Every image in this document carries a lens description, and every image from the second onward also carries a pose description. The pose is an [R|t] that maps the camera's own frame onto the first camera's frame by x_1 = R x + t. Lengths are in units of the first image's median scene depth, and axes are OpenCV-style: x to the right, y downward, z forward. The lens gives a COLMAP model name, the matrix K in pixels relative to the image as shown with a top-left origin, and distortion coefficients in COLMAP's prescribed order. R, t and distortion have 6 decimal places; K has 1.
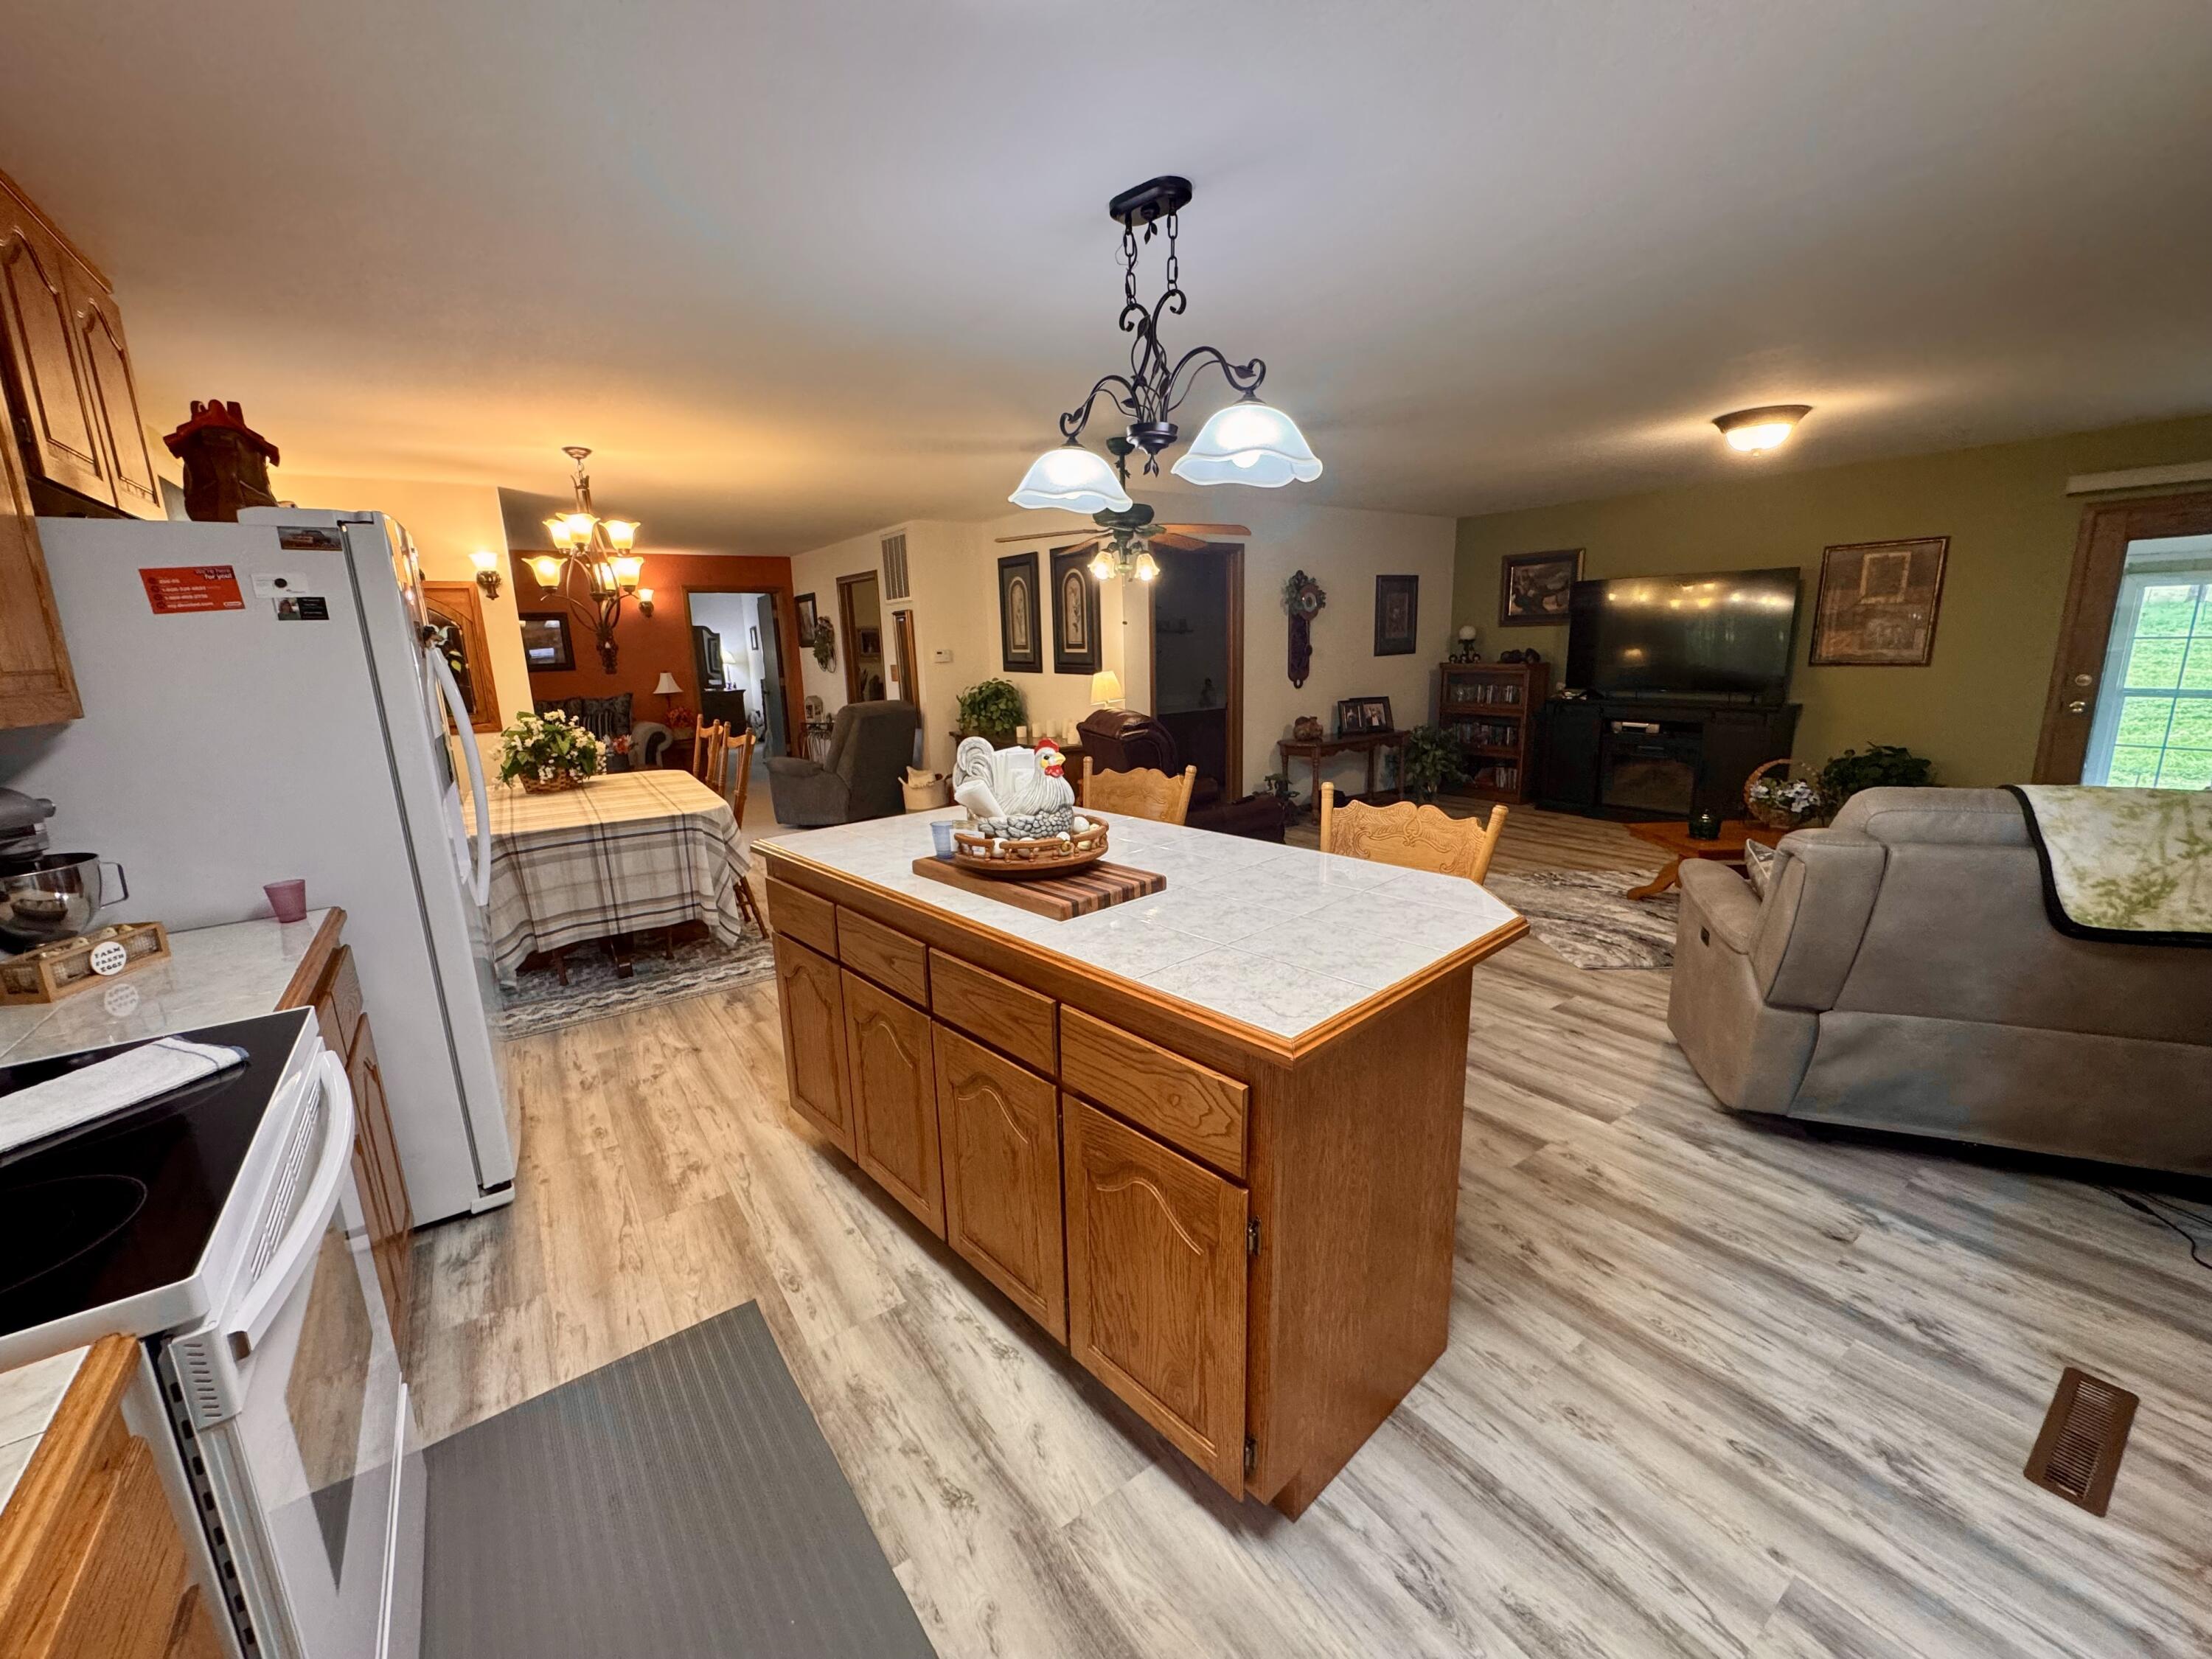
lens RADIAL K [[877.1, 0, 1103.3], [0, 877.1, 827.2], [0, 0, 1]] dist [-0.004120, -0.000053]
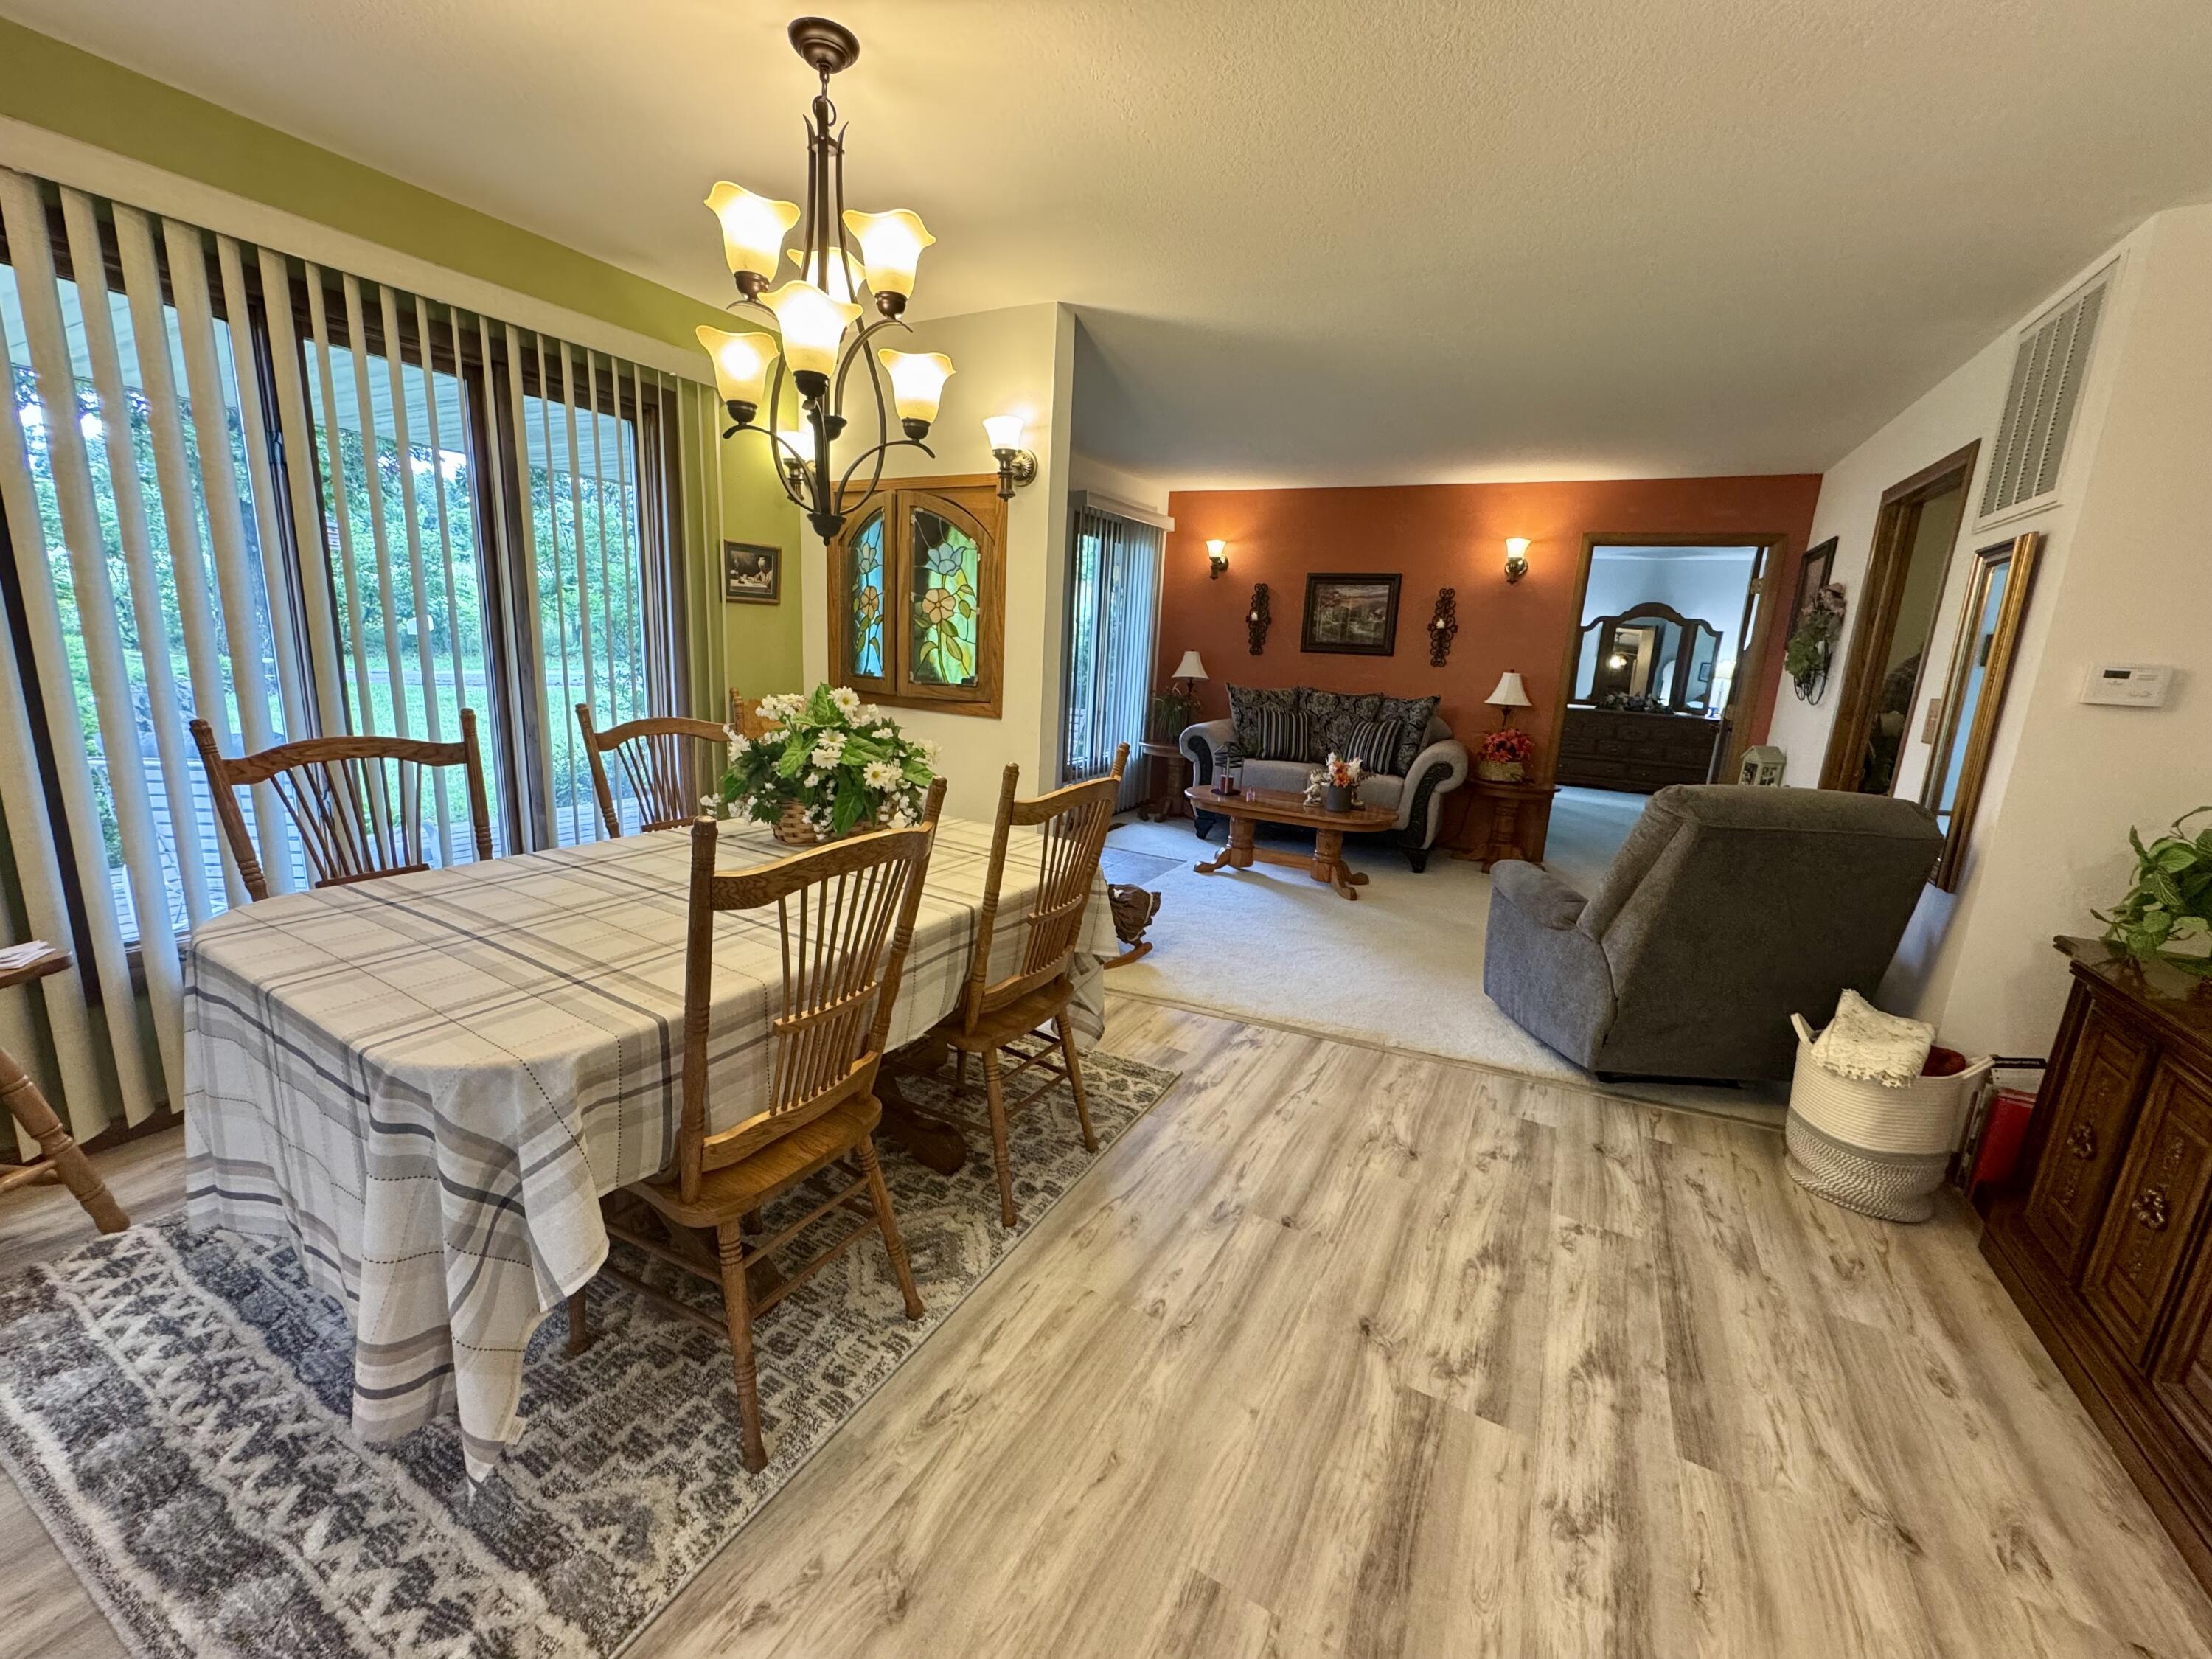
lens RADIAL K [[877.1, 0, 1103.3], [0, 877.1, 827.2], [0, 0, 1]] dist [-0.004120, -0.000053]
pose [[0.436405, 0.241994, -0.866597, -0.057124], [-0.250618, 0.957728, 0.141235, -0.087280], [0.864142, 0.155549, 0.478605, 0.473731]]
